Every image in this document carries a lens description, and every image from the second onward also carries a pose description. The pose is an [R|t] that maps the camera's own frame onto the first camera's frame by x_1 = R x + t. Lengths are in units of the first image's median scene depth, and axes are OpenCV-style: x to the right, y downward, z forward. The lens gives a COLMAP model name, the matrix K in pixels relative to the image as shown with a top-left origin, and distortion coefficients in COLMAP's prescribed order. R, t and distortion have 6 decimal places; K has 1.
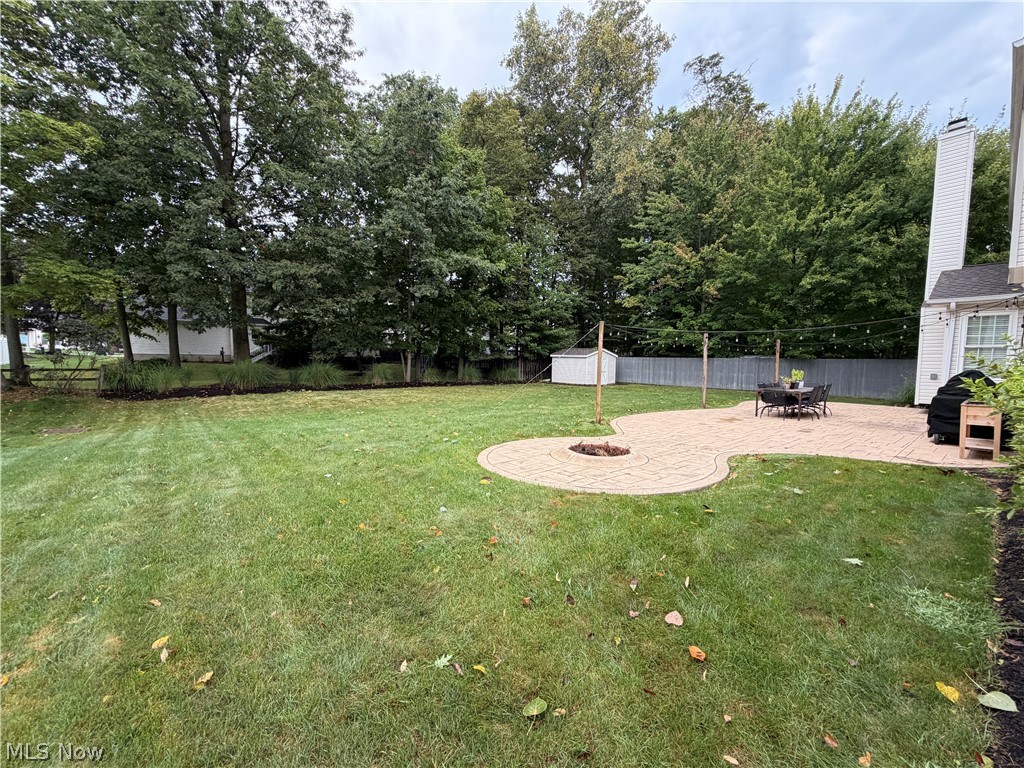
lens RADIAL K [[407.0, 0, 508.8], [0, 407.0, 385.7], [0, 0, 1]] dist [-0.000379, 0.000054]
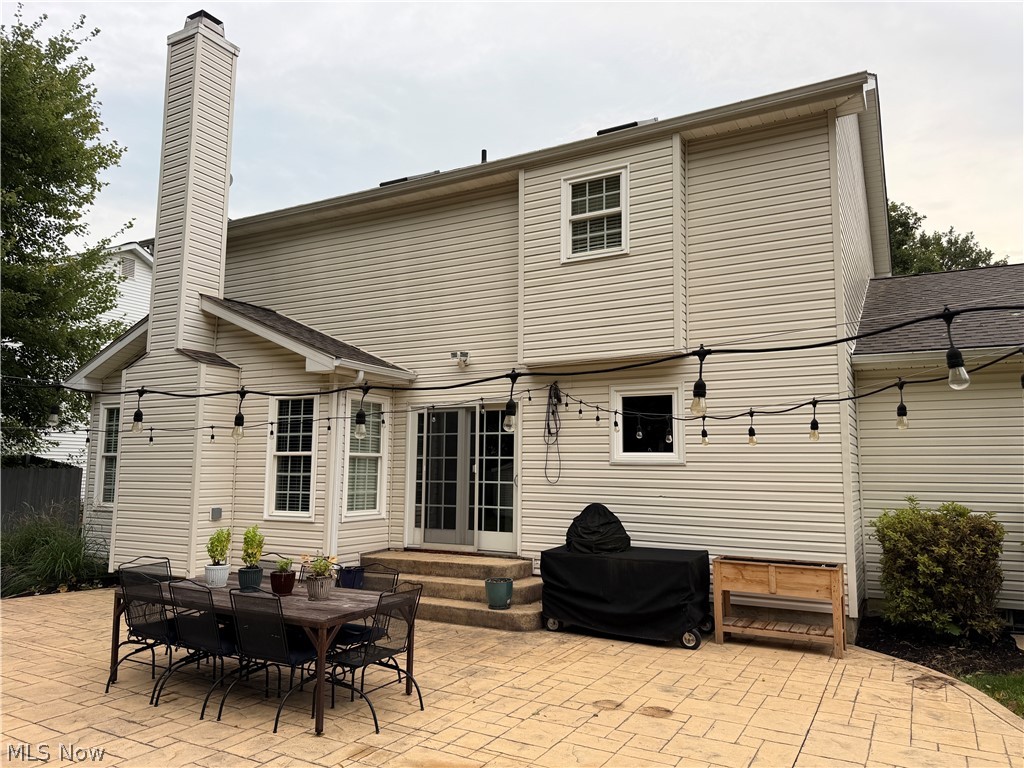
lens RADIAL K [[704.6, 0, 512.5], [0, 704.6, 387.0], [0, 0, 1]] dist [0.093556, -0.135311]
pose [[-0.382258, 0.085830, 0.920061, 0.106162], [0.044928, 0.996226, -0.074269, -0.065625], [-0.922963, 0.012947, -0.384672, 0.720133]]
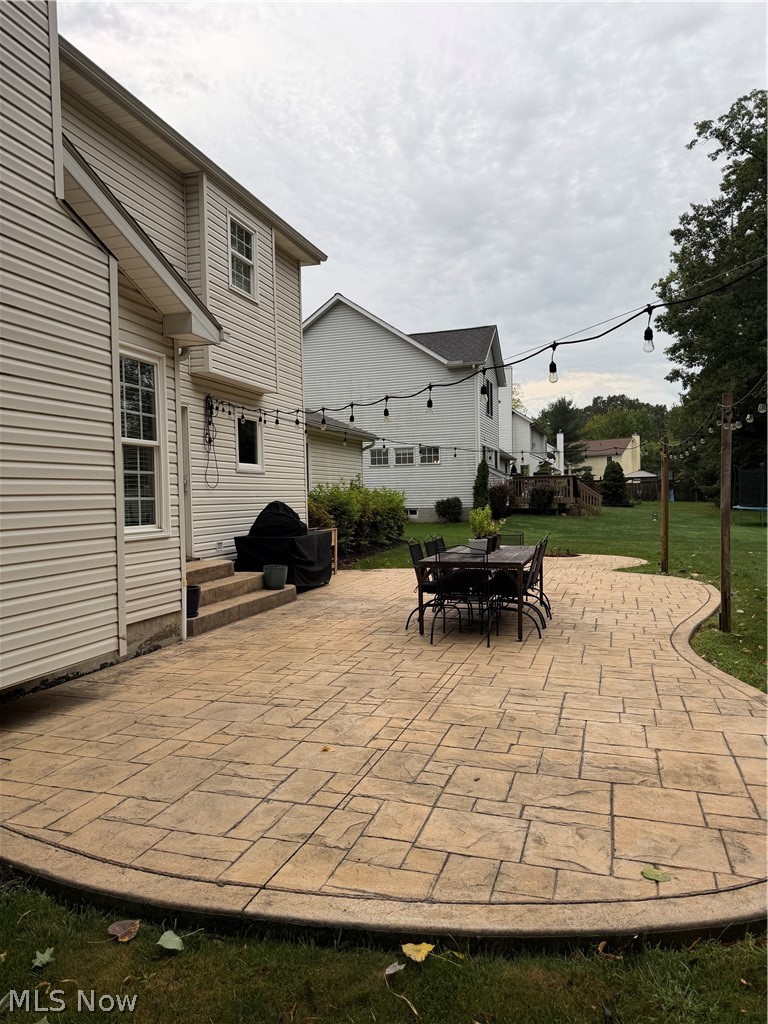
lens RADIAL K [[714.7, 0, 384.0], [0, 714.7, 512.0], [0, 0, 1]] dist [0.093684, -0.138557]
pose [[-0.828915, 0.016341, -0.559137, 0.826980], [-0.024042, 0.997609, 0.064797, -0.053157], [0.558858, 0.067154, -0.826540, 1.071240]]
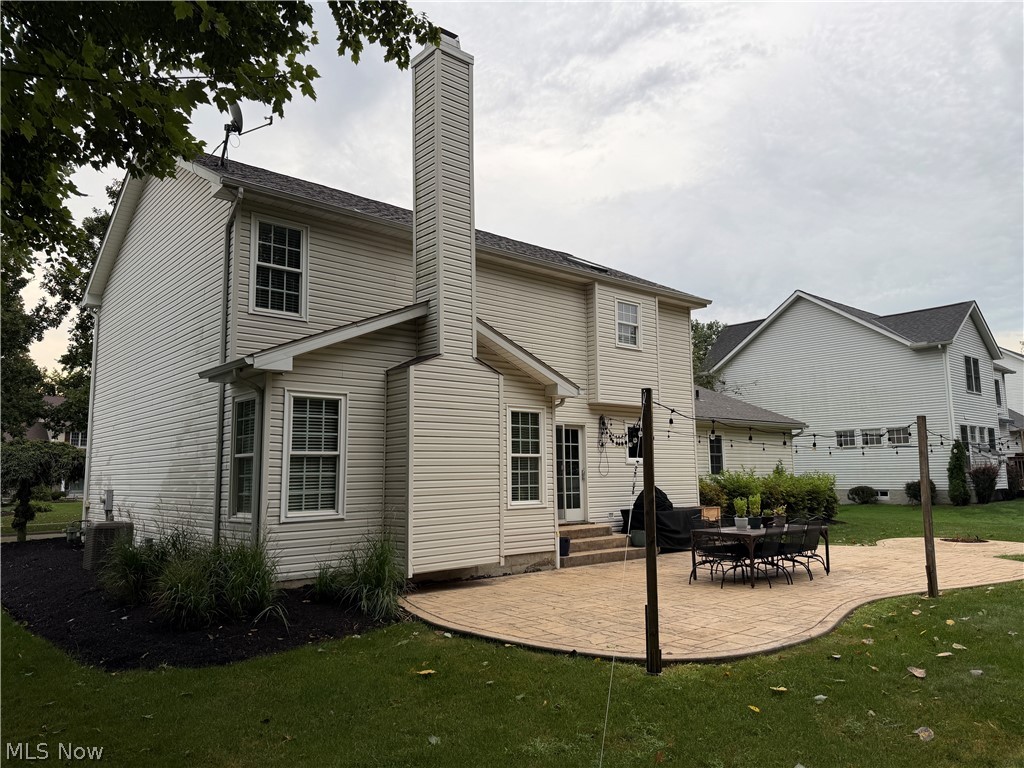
lens RADIAL K [[704.6, 0, 512.5], [0, 704.6, 387.0], [0, 0, 1]] dist [0.093556, -0.135311]
pose [[-0.999247, -0.007015, -0.038173, 0.760084], [-0.004616, 0.998030, -0.062573, -0.087584], [0.038536, -0.062350, -0.997310, 1.397670]]
